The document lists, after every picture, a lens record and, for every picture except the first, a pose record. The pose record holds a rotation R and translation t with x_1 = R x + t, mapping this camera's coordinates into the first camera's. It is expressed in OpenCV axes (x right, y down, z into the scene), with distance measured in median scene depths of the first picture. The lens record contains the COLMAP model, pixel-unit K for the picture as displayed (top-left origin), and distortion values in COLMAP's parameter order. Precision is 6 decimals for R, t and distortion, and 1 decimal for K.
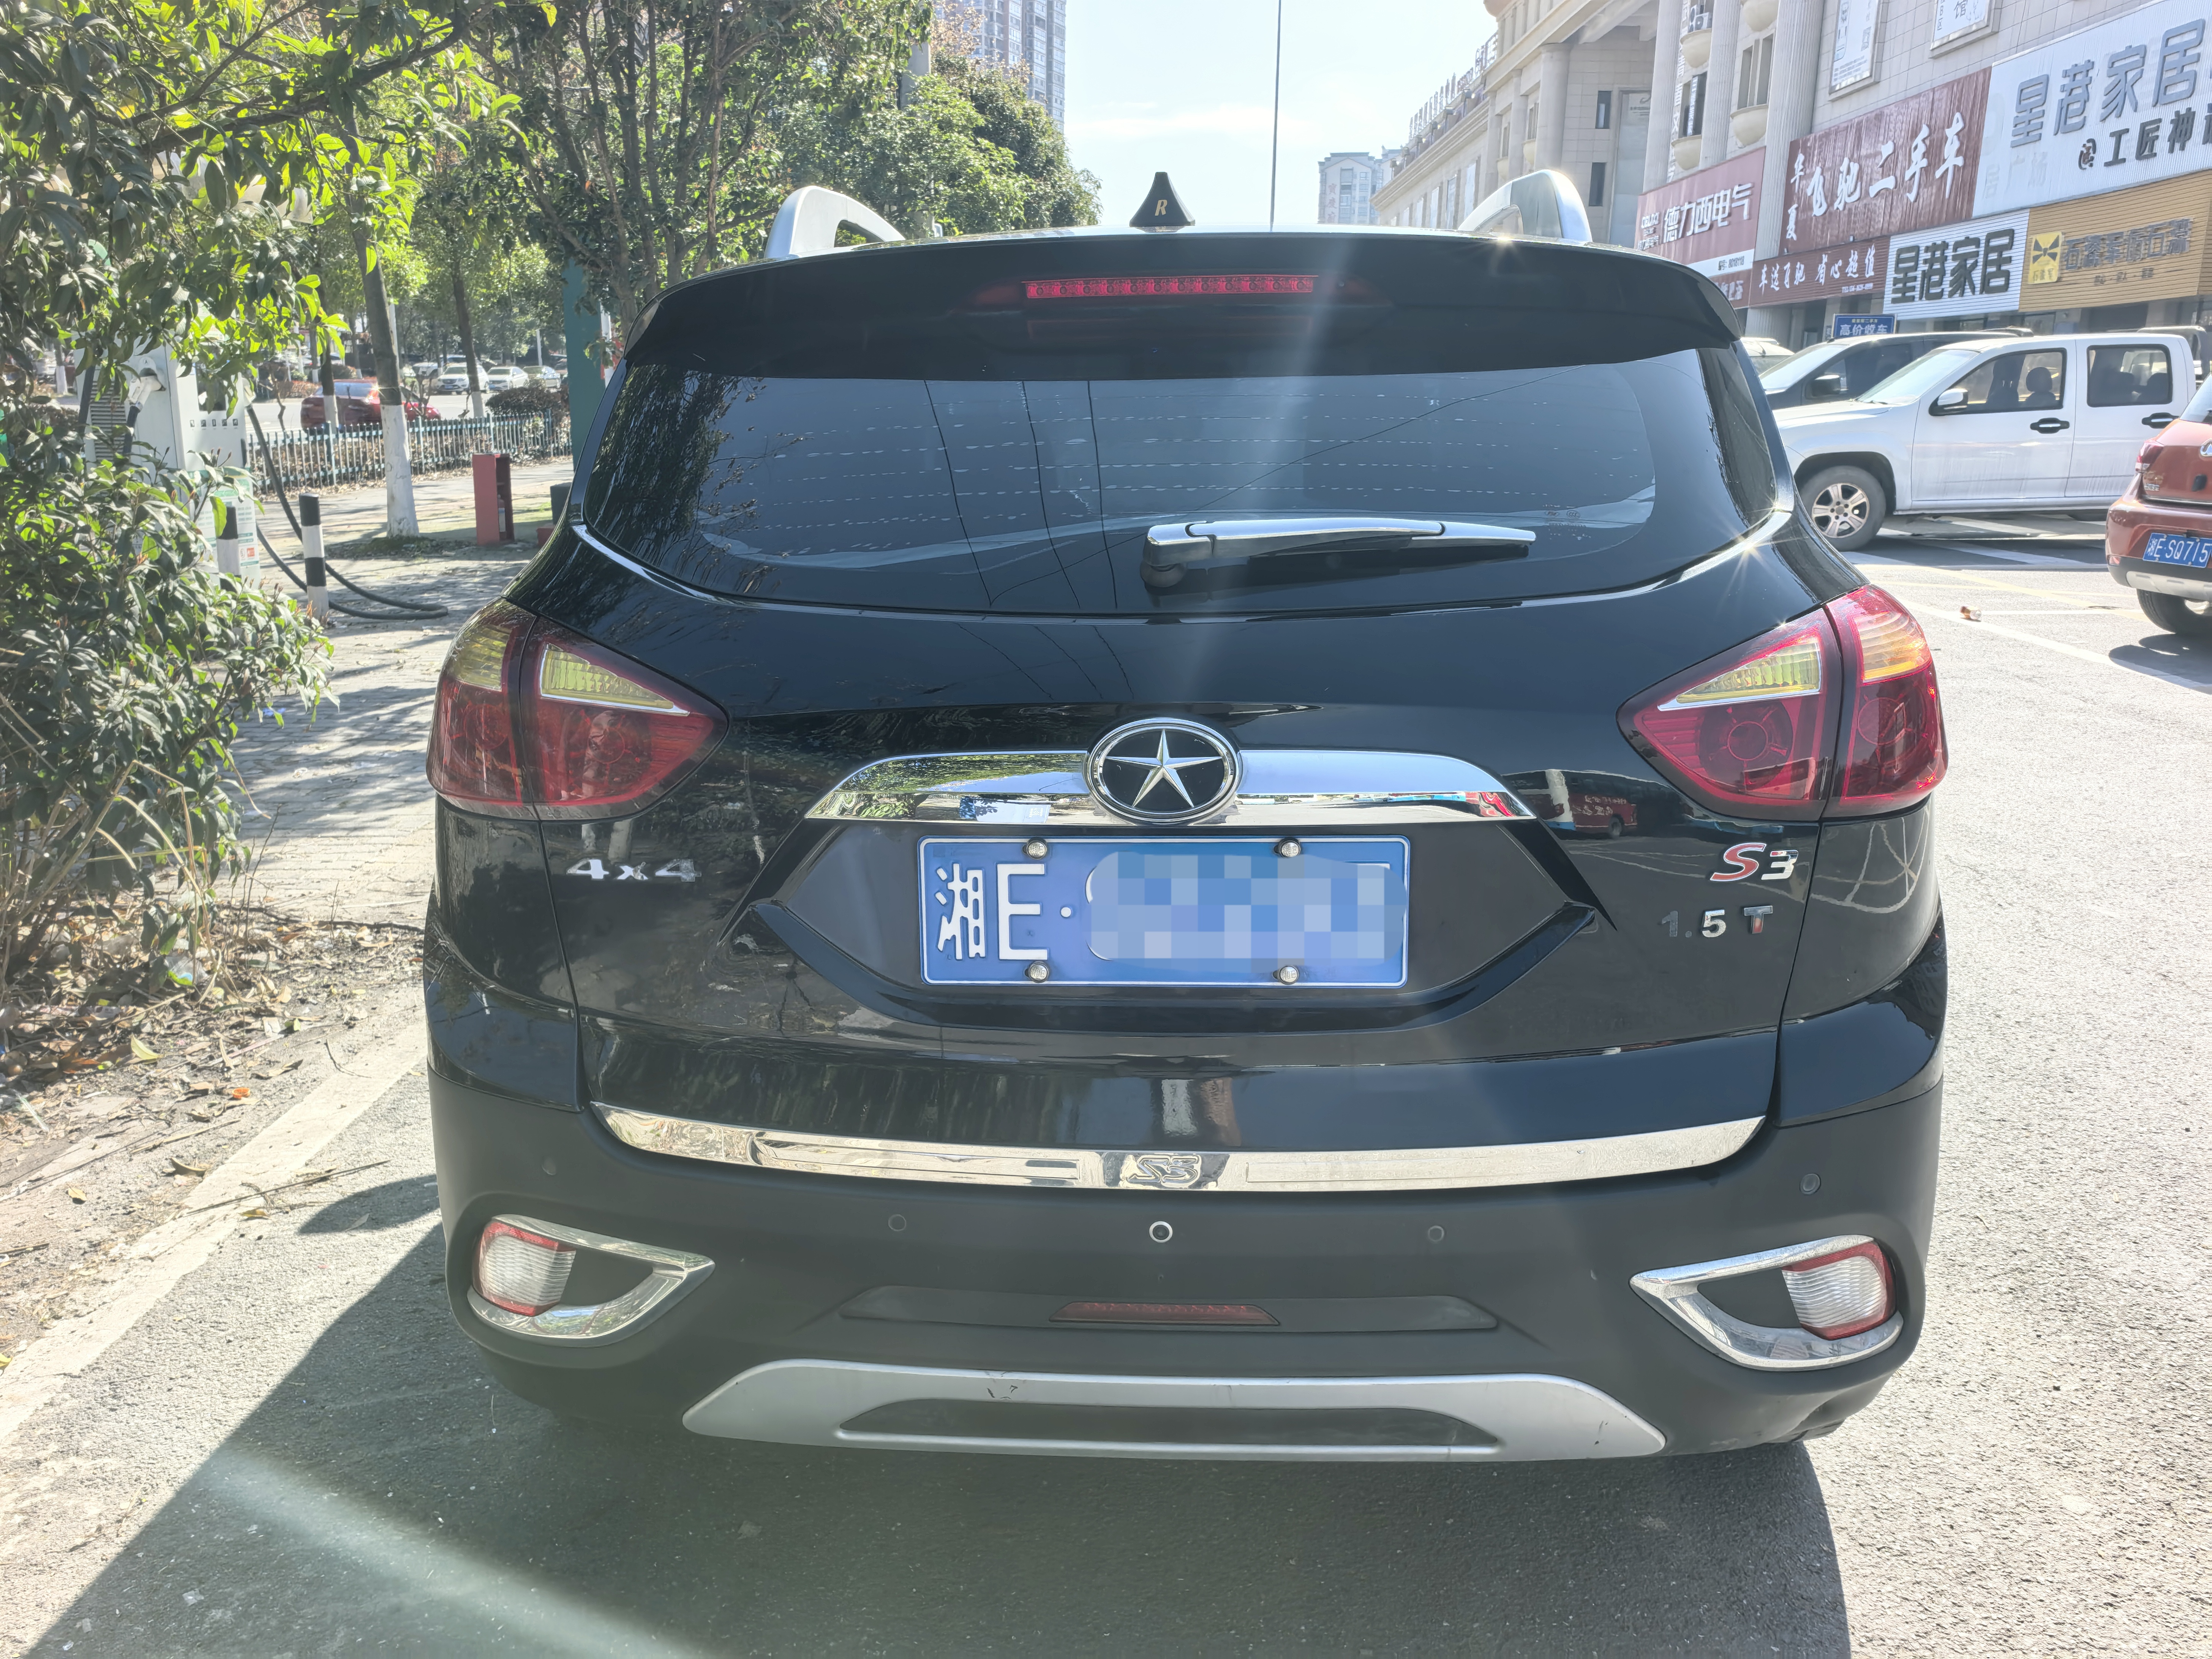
lens RADIAL K [[1727.3, 0, 1102.6], [0, 1727.3, 826.1], [0, 0, 1]] dist [-0.003569, 0.018560]
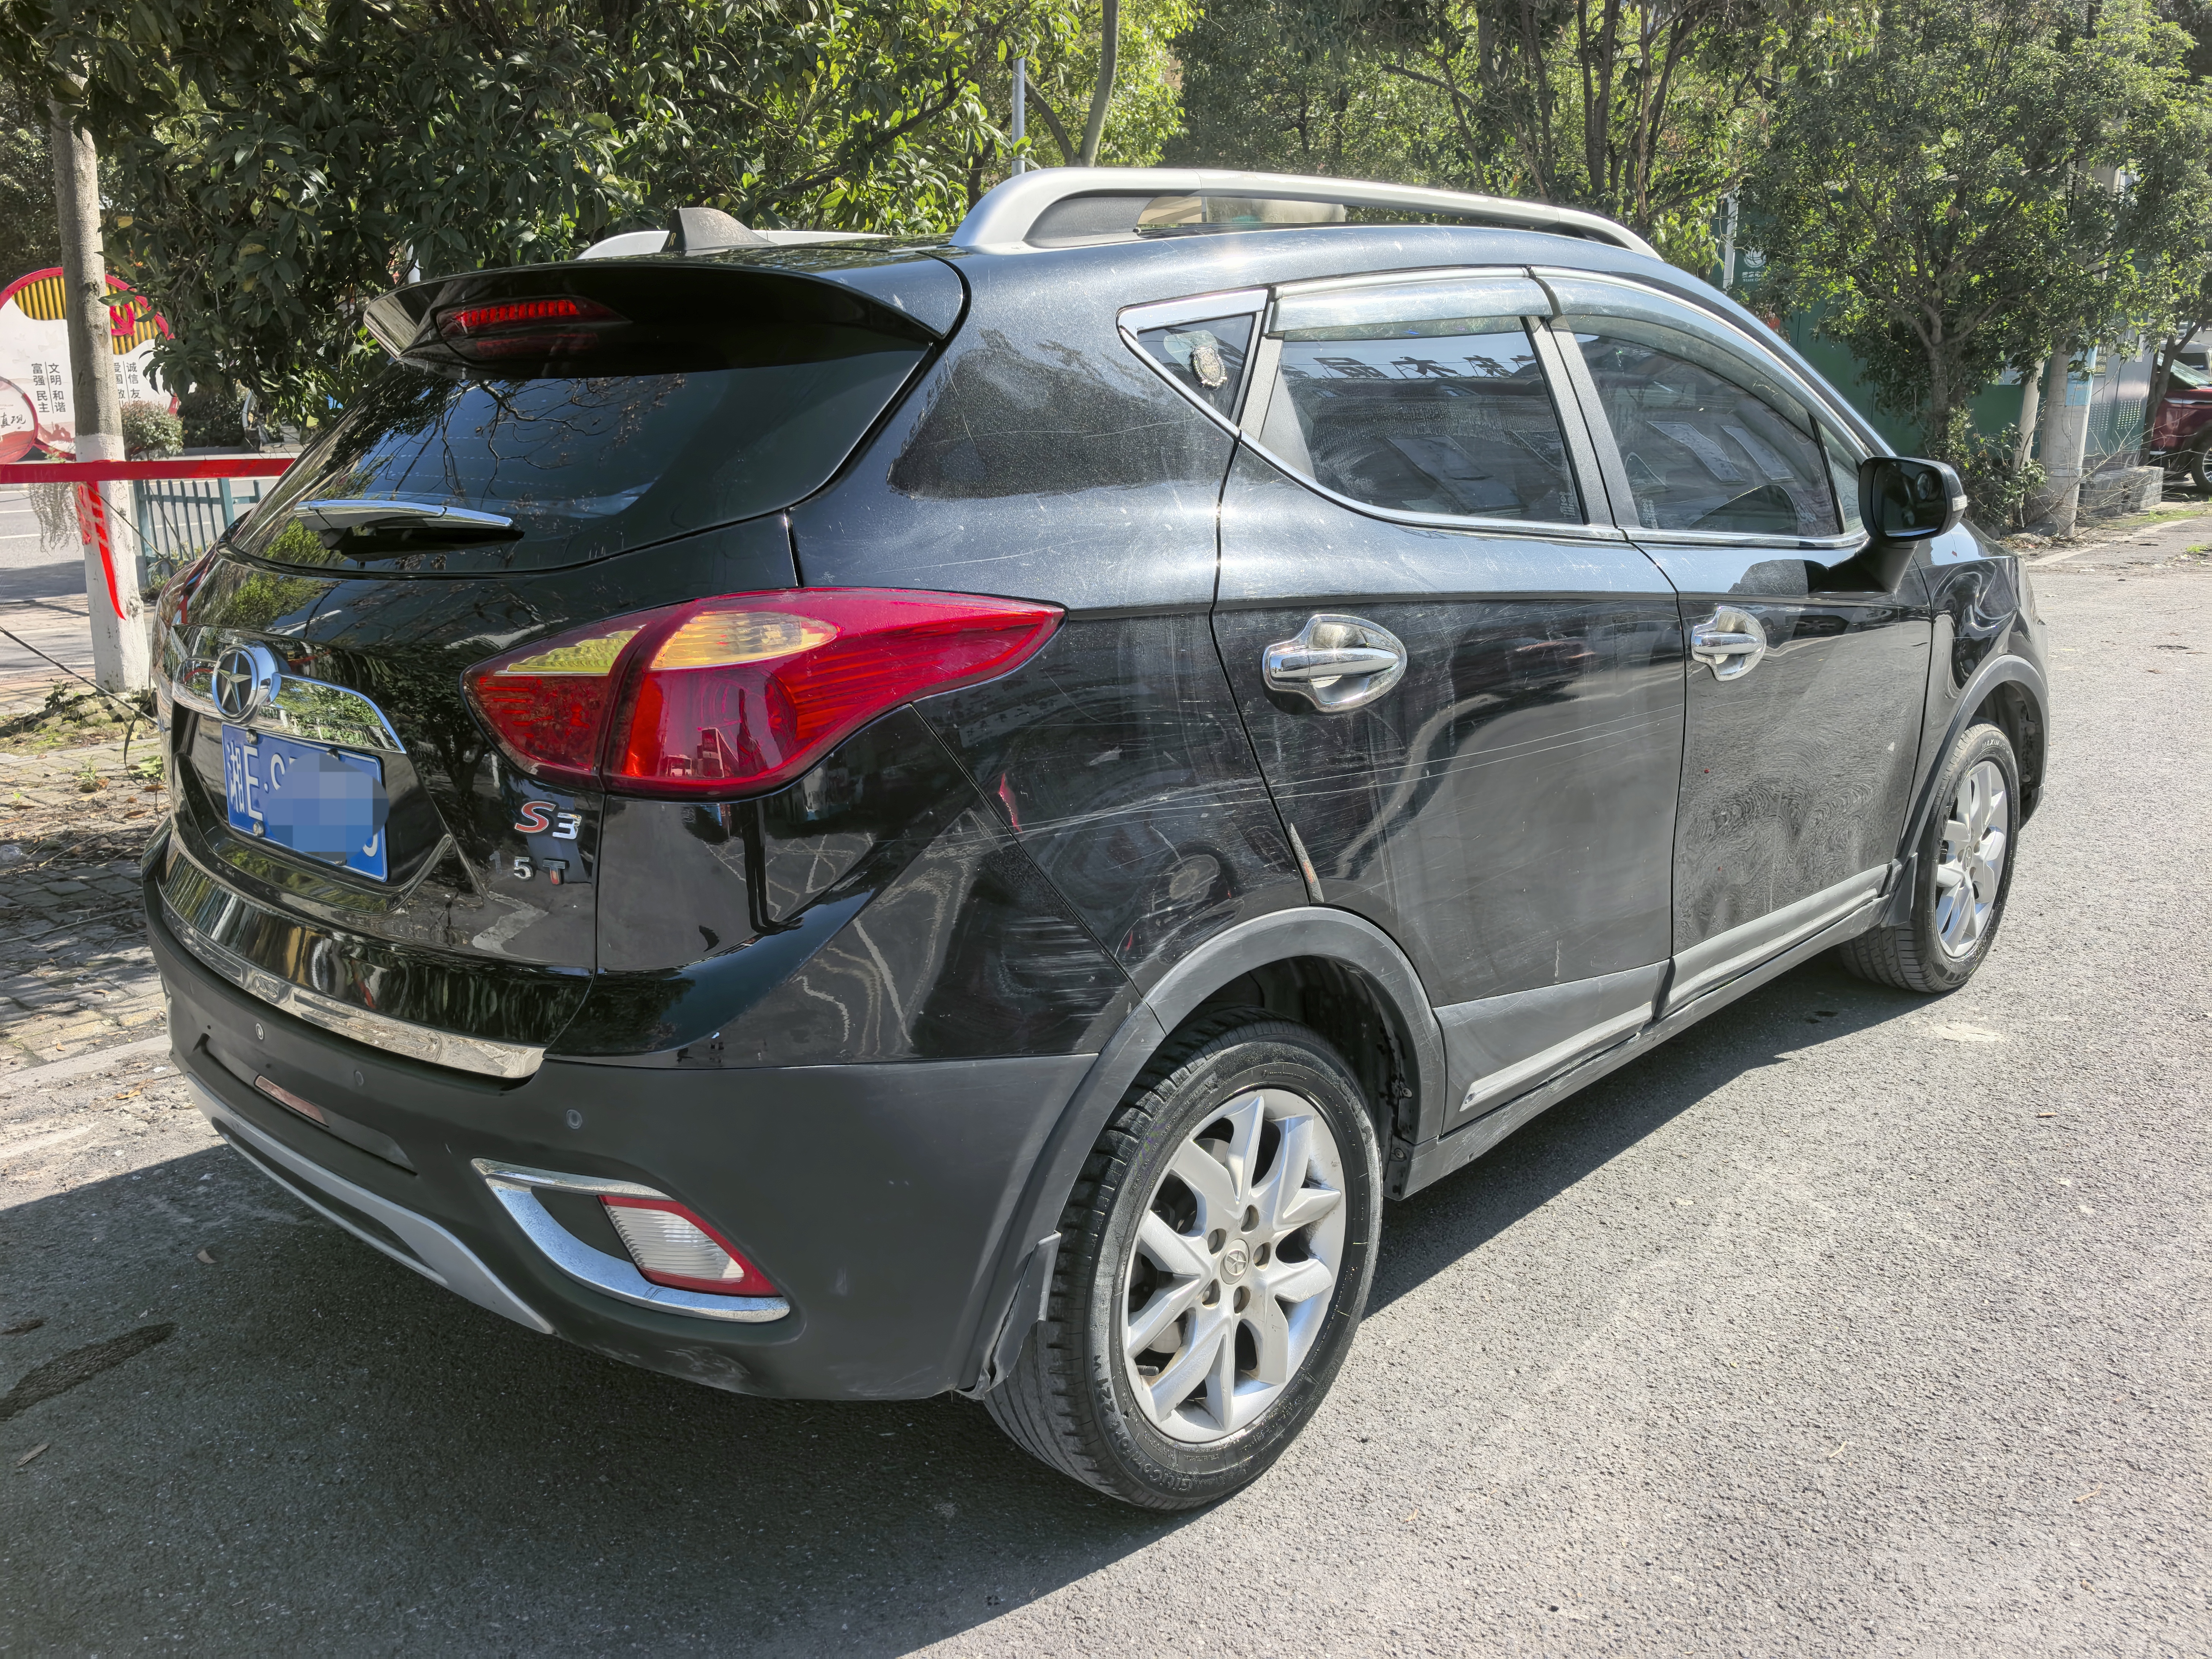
lens RADIAL K [[1727.3, 0, 1100.1], [0, 1727.3, 836.9], [0, 0, 1]] dist [-0.003569, 0.018560]
pose [[0.778469, 0.147114, -0.610200, 1.319110], [-0.140937, 0.988291, 0.058466, -0.082488], [0.611656, 0.040486, 0.790087, 0.328697]]
